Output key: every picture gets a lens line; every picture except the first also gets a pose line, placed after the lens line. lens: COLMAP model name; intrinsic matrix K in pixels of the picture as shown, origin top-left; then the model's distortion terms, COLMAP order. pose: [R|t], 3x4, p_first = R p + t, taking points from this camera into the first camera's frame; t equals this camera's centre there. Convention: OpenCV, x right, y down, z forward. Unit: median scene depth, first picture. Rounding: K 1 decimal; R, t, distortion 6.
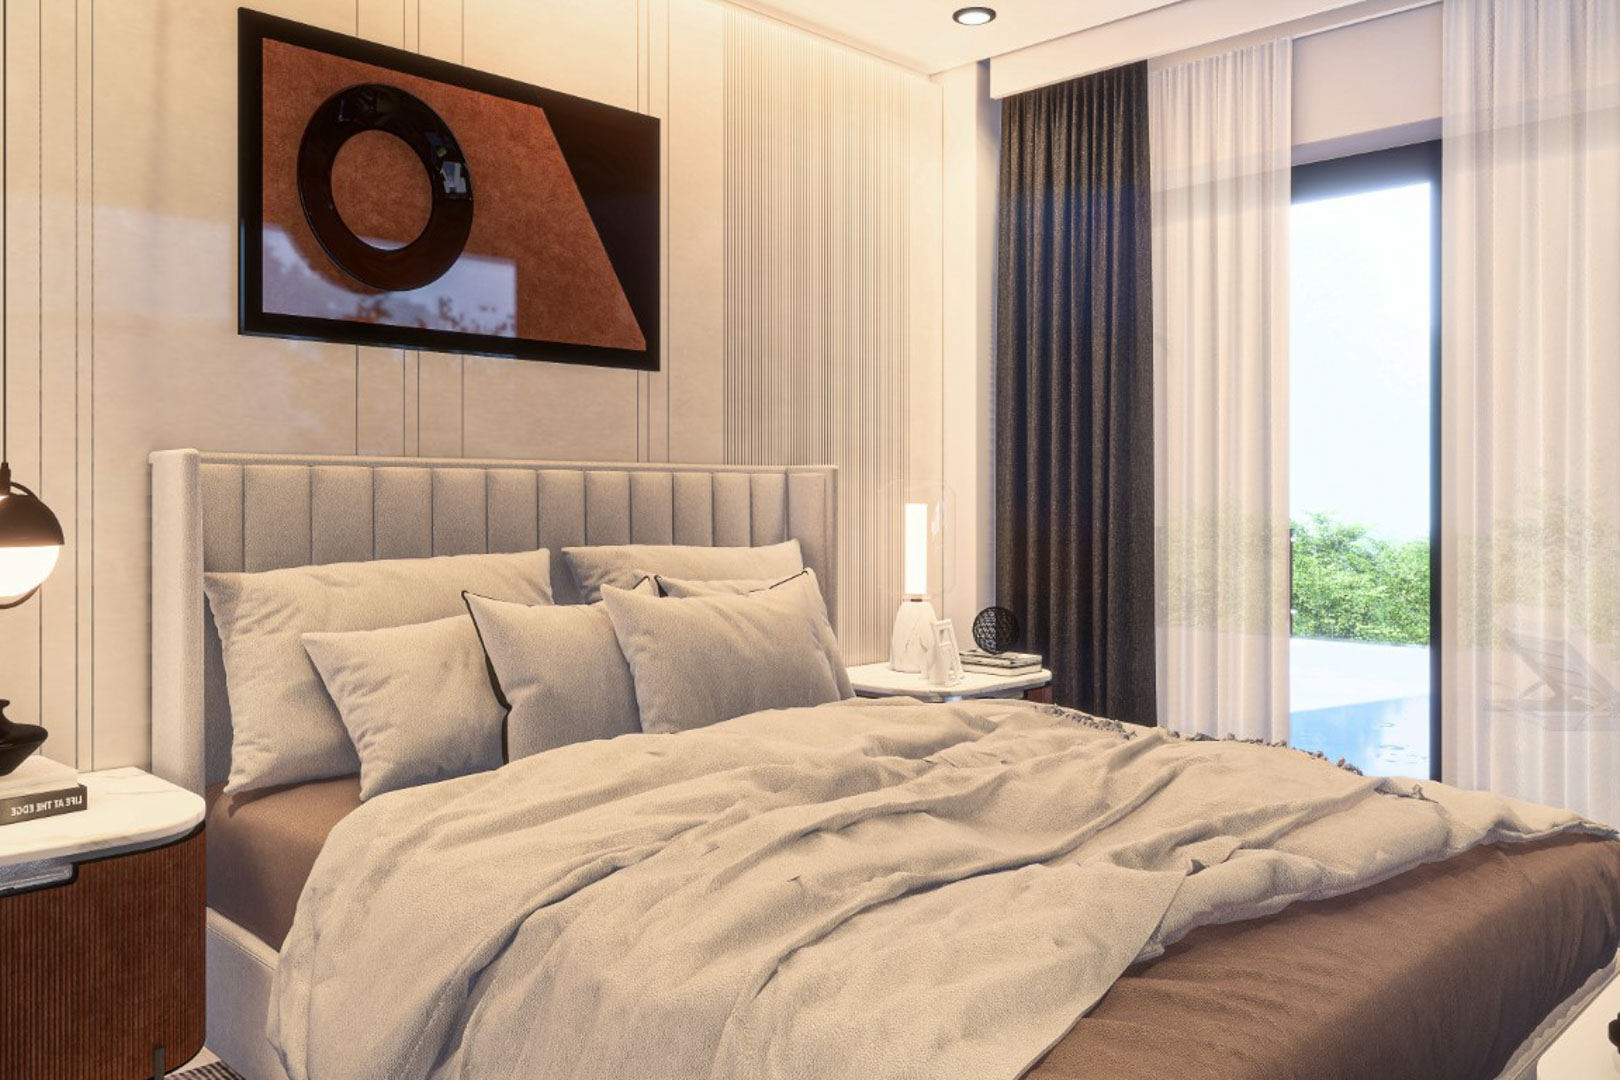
lens RADIAL K [[1287.8, 0, 817.2], [0, 1287.8, 502.6], [0, 0, 1]] dist [-0.009138, 0.026870]
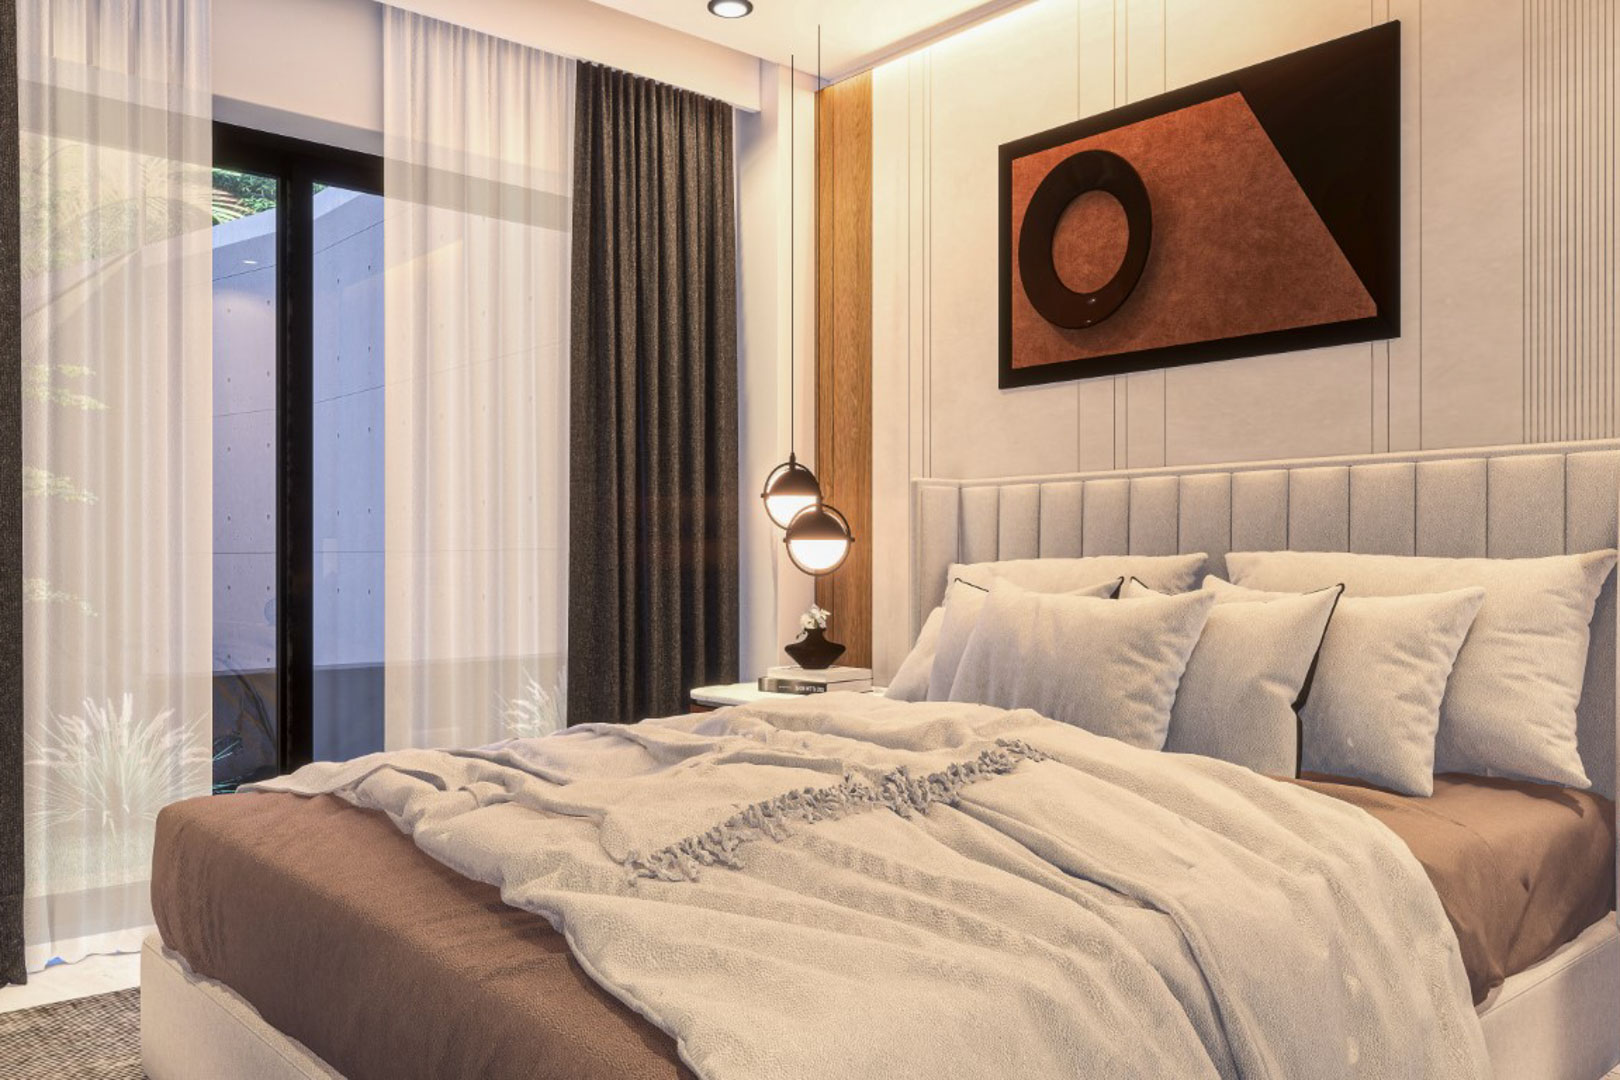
lens RADIAL K [[1287.8, 0, 808.1], [0, 1287.8, 568.0], [0, 0, 1]] dist [-0.009138, 0.026870]
pose [[-0.076629, 0.005653, -0.997044, 0.764603], [-0.004236, 0.999973, 0.005995, 0.041325], [0.997051, 0.004683, -0.076603, 0.760732]]
